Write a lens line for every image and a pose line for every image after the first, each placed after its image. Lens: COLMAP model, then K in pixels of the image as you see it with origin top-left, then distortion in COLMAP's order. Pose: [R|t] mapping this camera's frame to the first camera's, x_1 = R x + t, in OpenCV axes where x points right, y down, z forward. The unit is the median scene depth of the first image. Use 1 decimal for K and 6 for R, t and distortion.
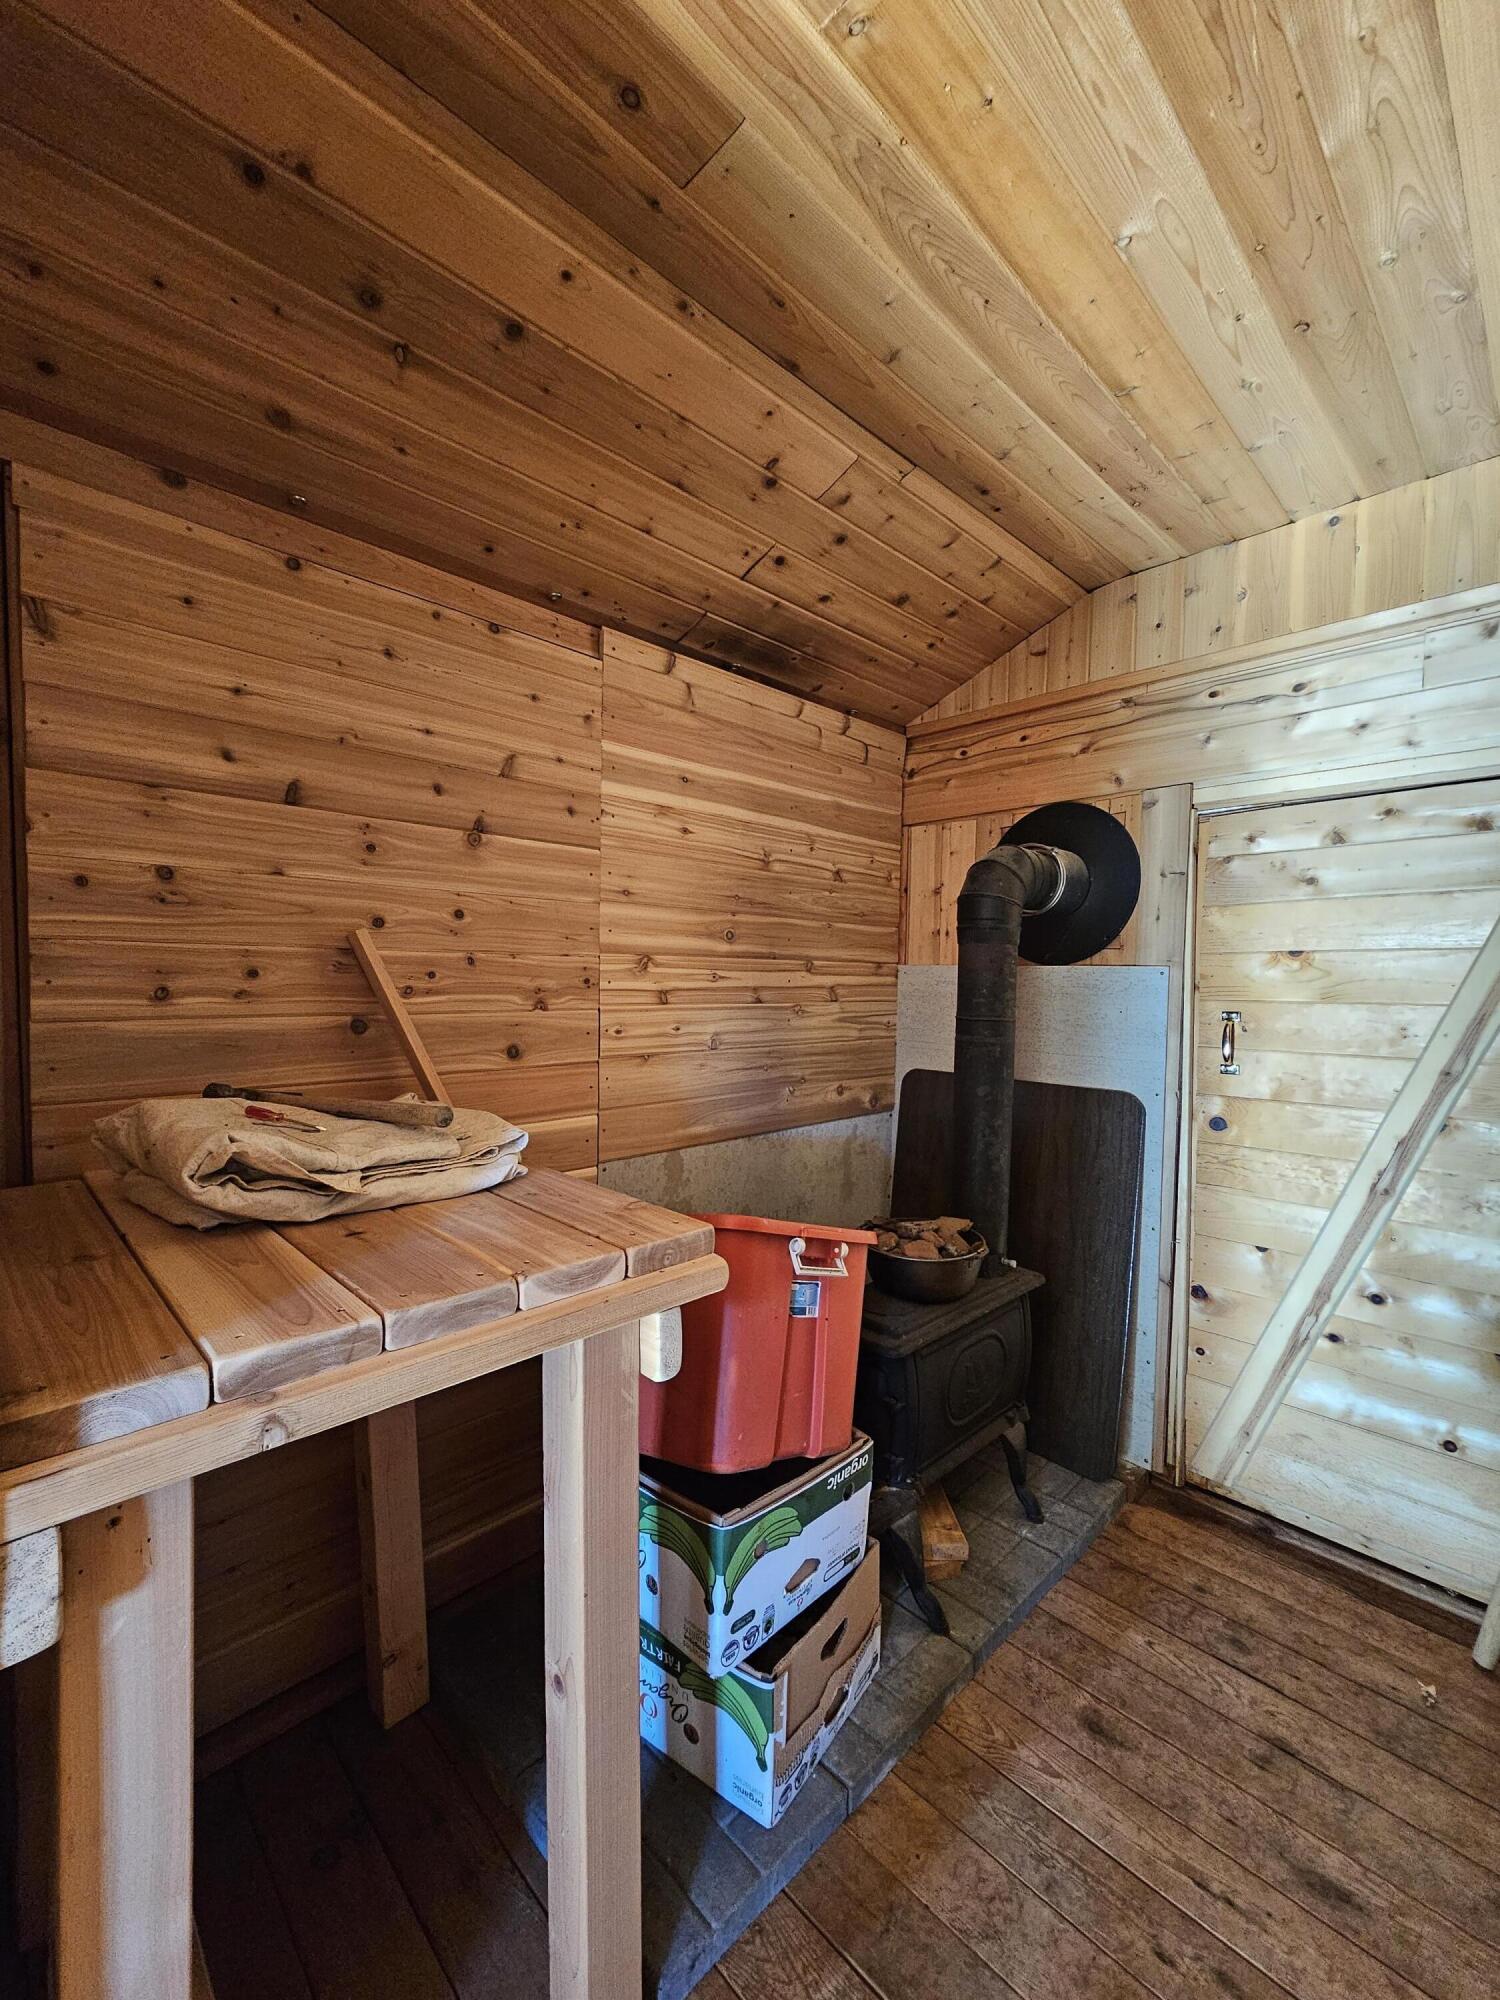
lens RADIAL K [[814.6, 0, 751.5], [0, 814.6, 1008.0], [0, 0, 1]] dist [-0.006541, 0.000232]
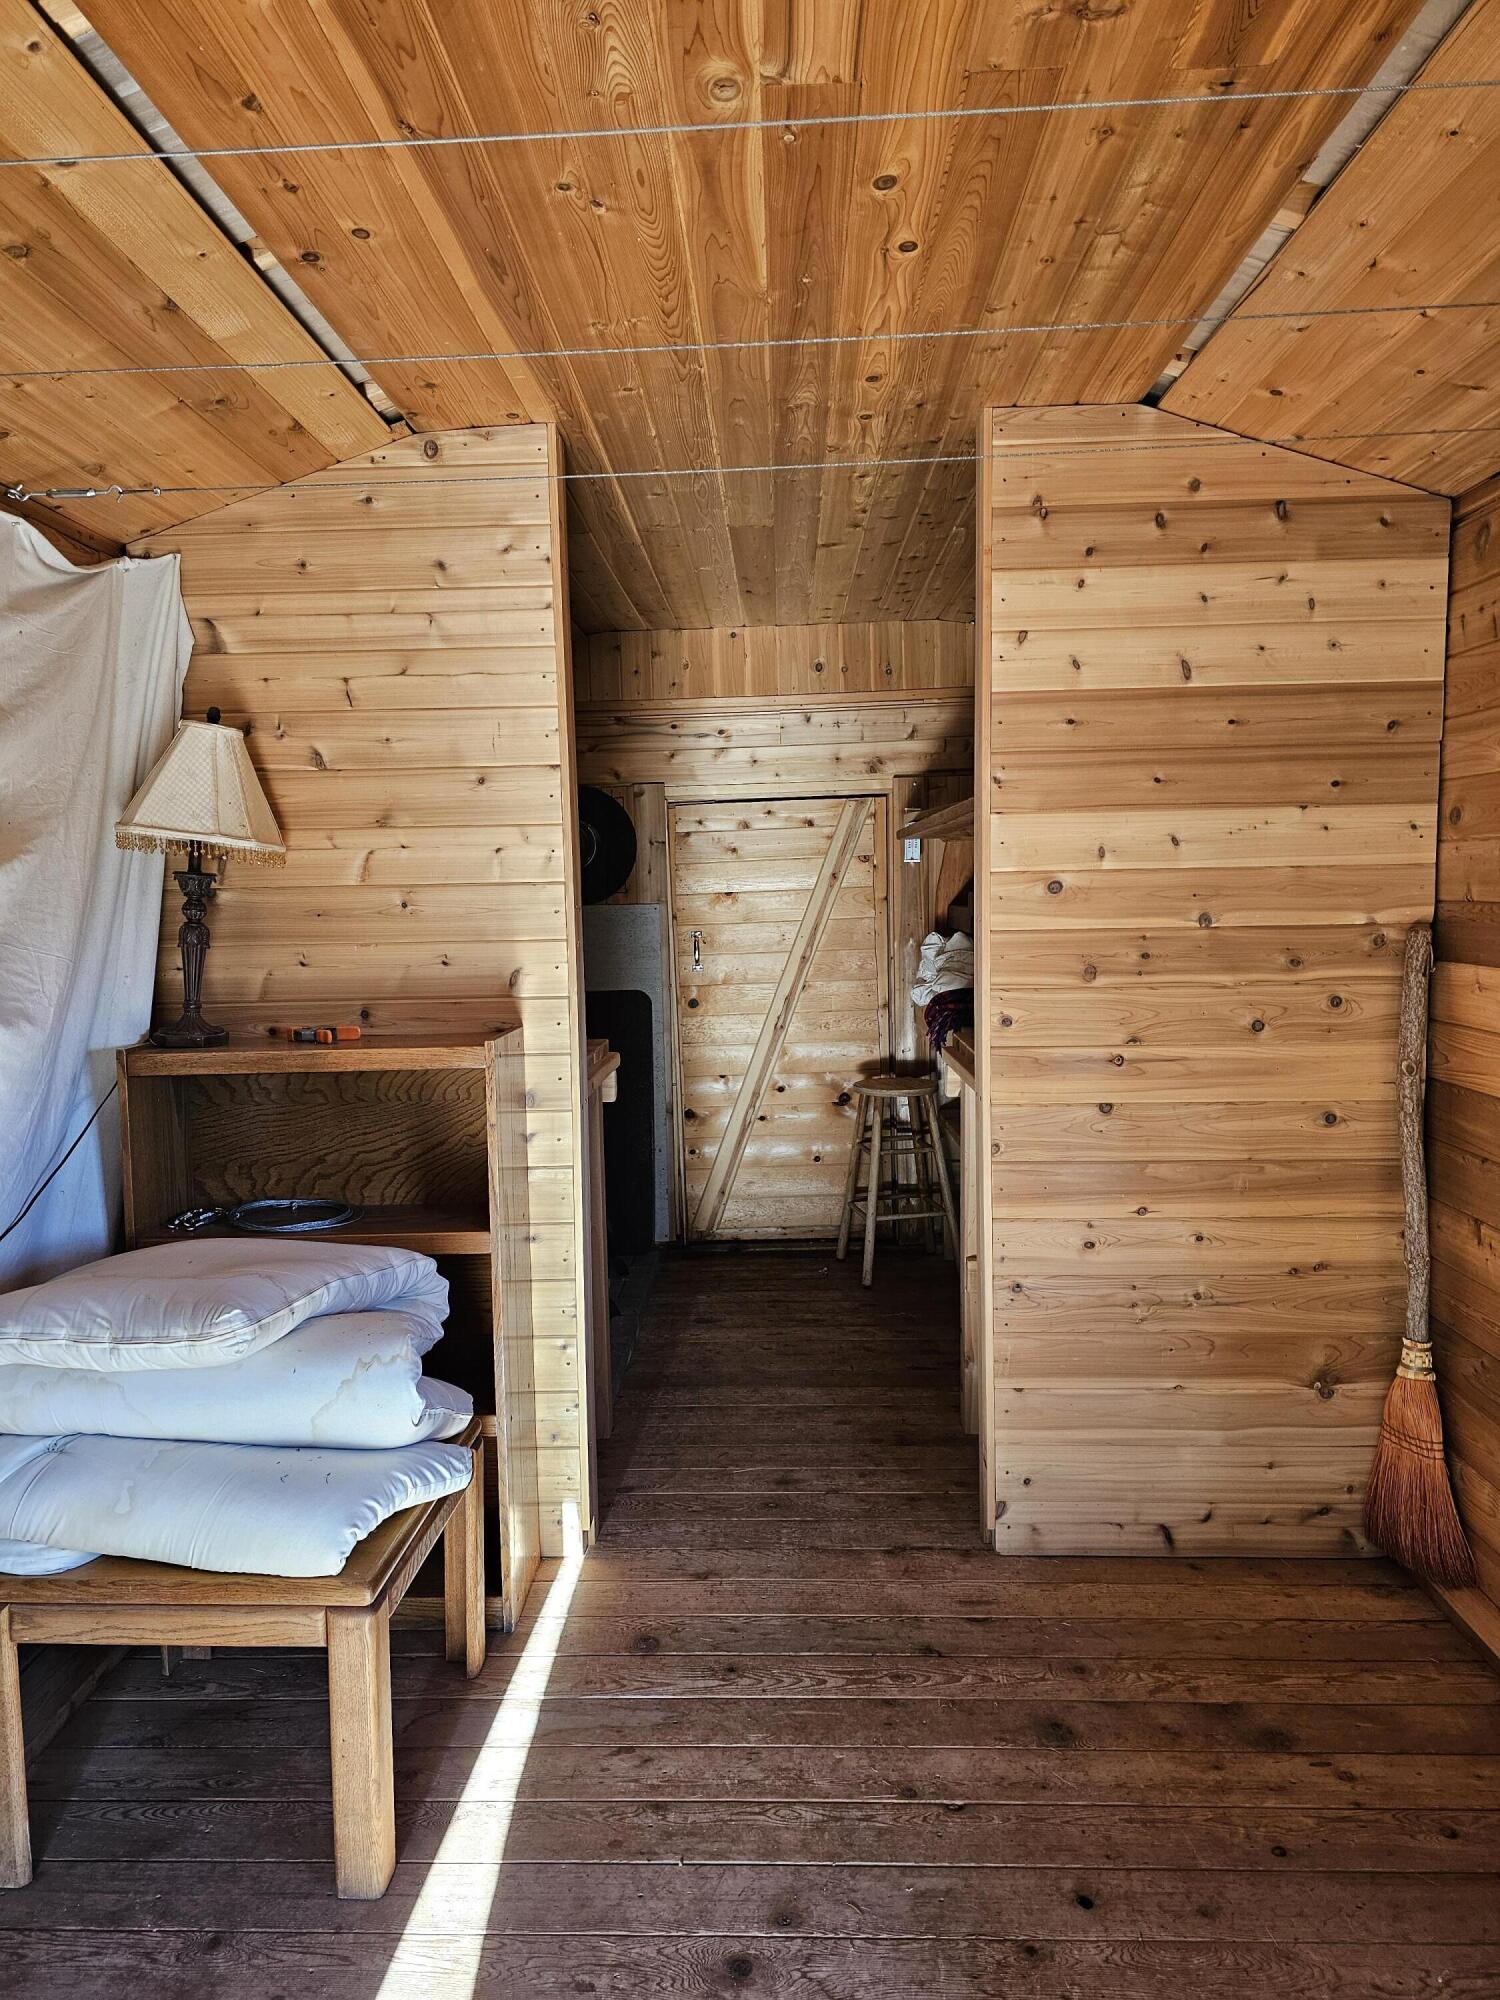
lens RADIAL K [[1330.7, 0, 733.4], [0, 1330.7, 1003.3], [0, 0, 1]] dist [0.060547, 0.000063]
pose [[0.721425, -0.089677, 0.686661, -1.246123], [0.065039, 0.995971, 0.061740, -0.012430], [-0.689431, 0.000119, 0.724351, -1.002873]]
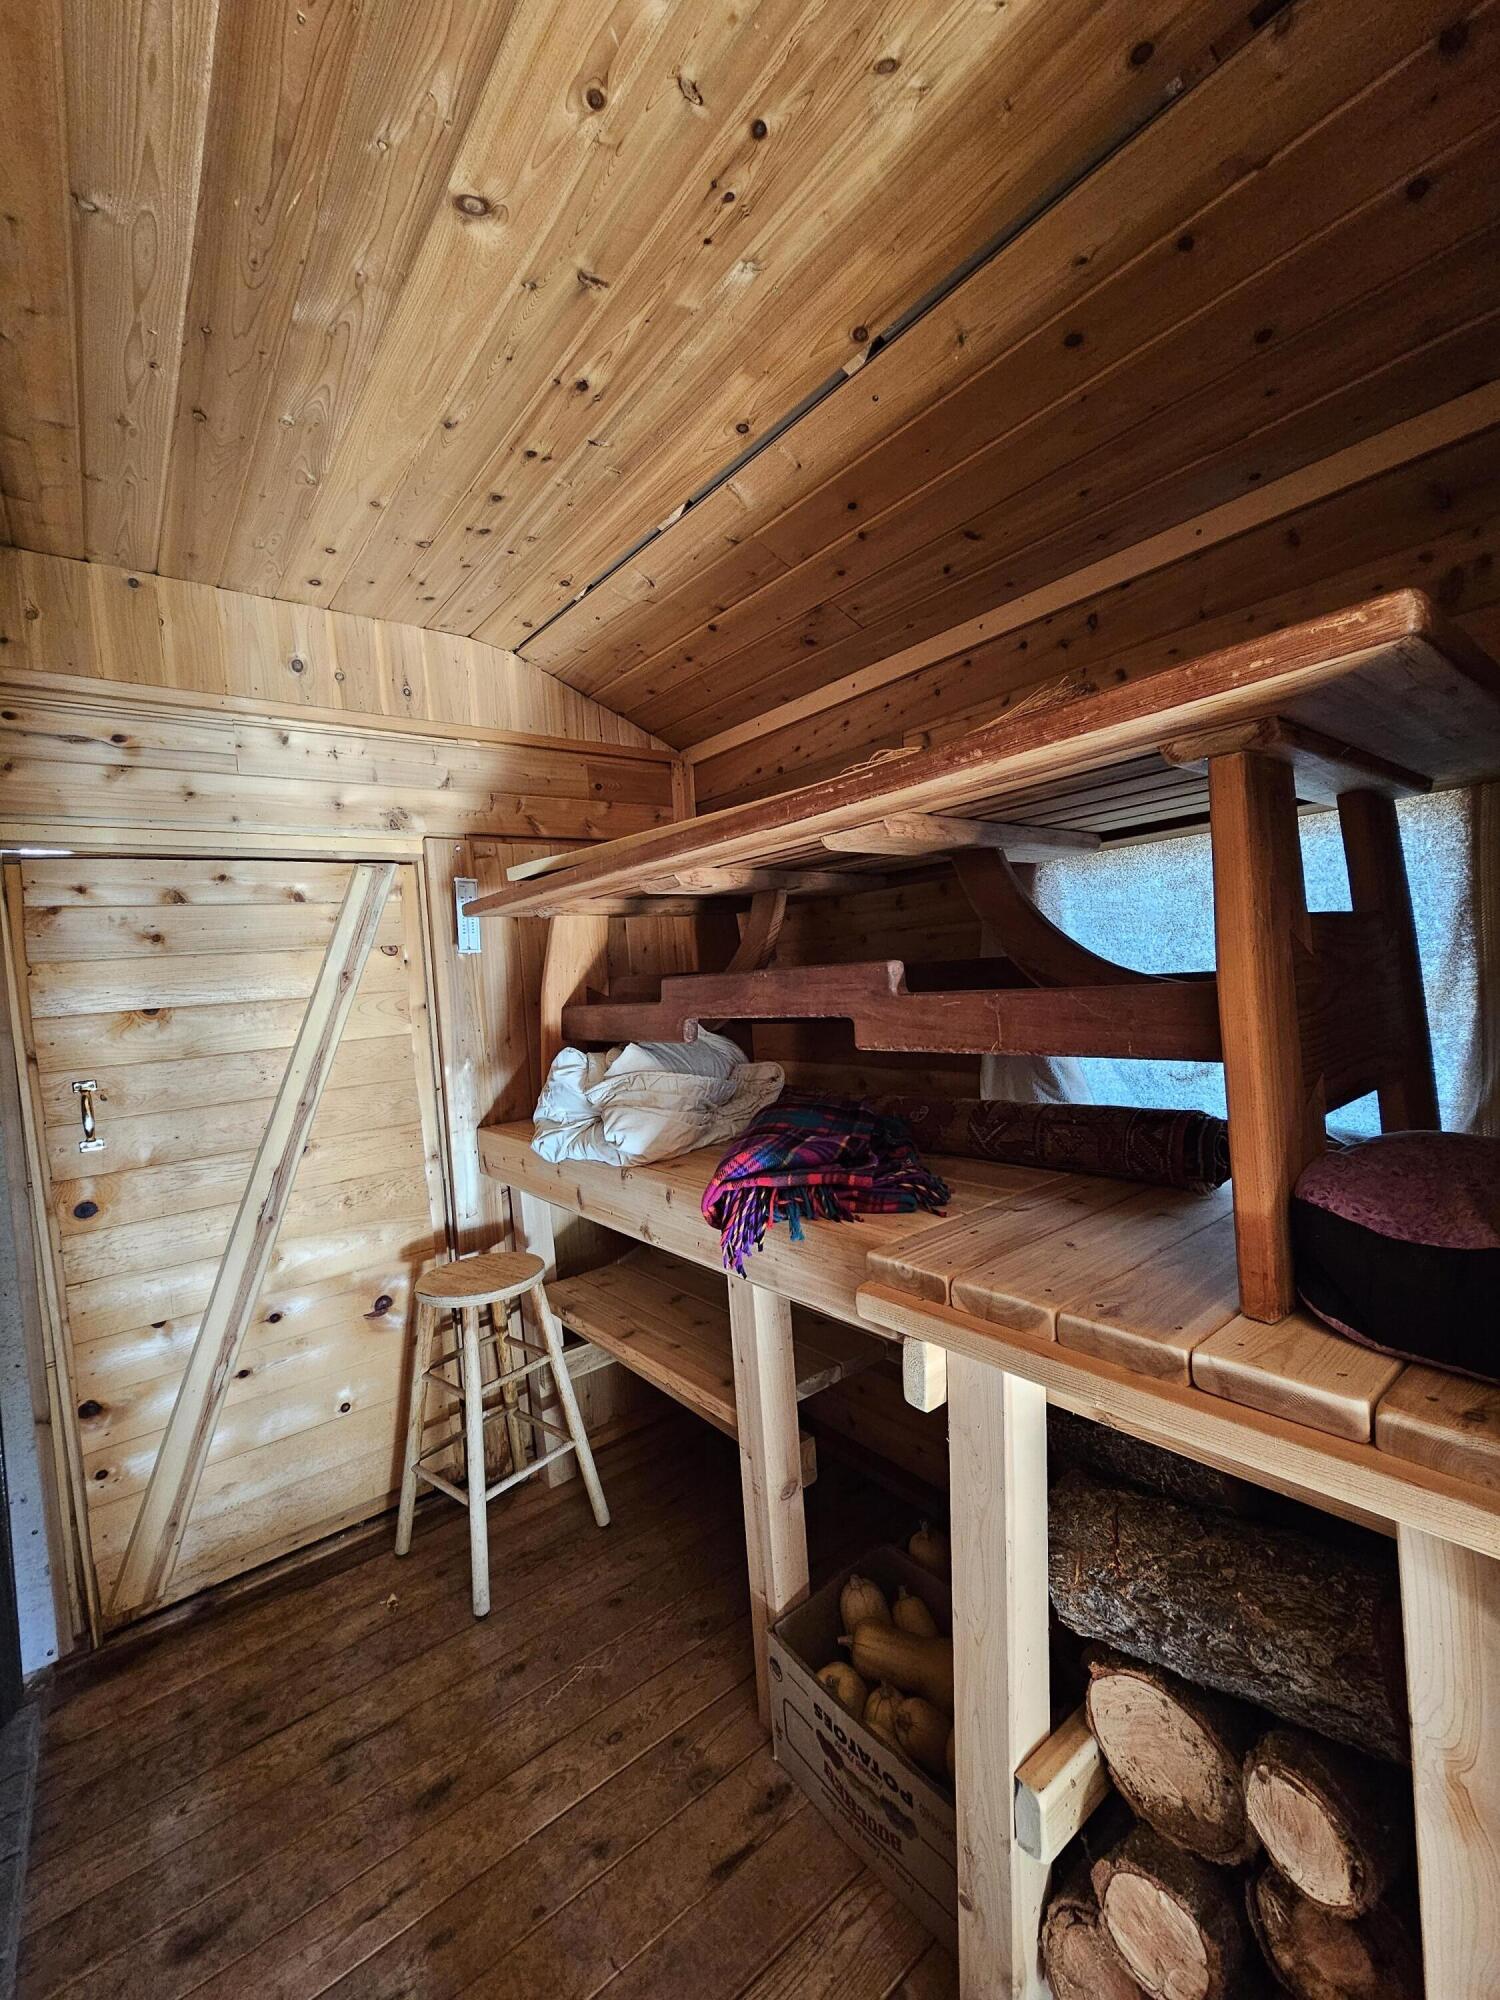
lens RADIAL K [[814.6, 0, 756.4], [0, 814.6, 1006.6], [0, 0, 1]] dist [-0.006541, 0.000232]
pose [[0.096869, -0.055997, 0.993721, -0.234356], [0.114304, 0.992436, 0.044782, -0.035164], [-0.988712, 0.109248, 0.102536, 0.188678]]
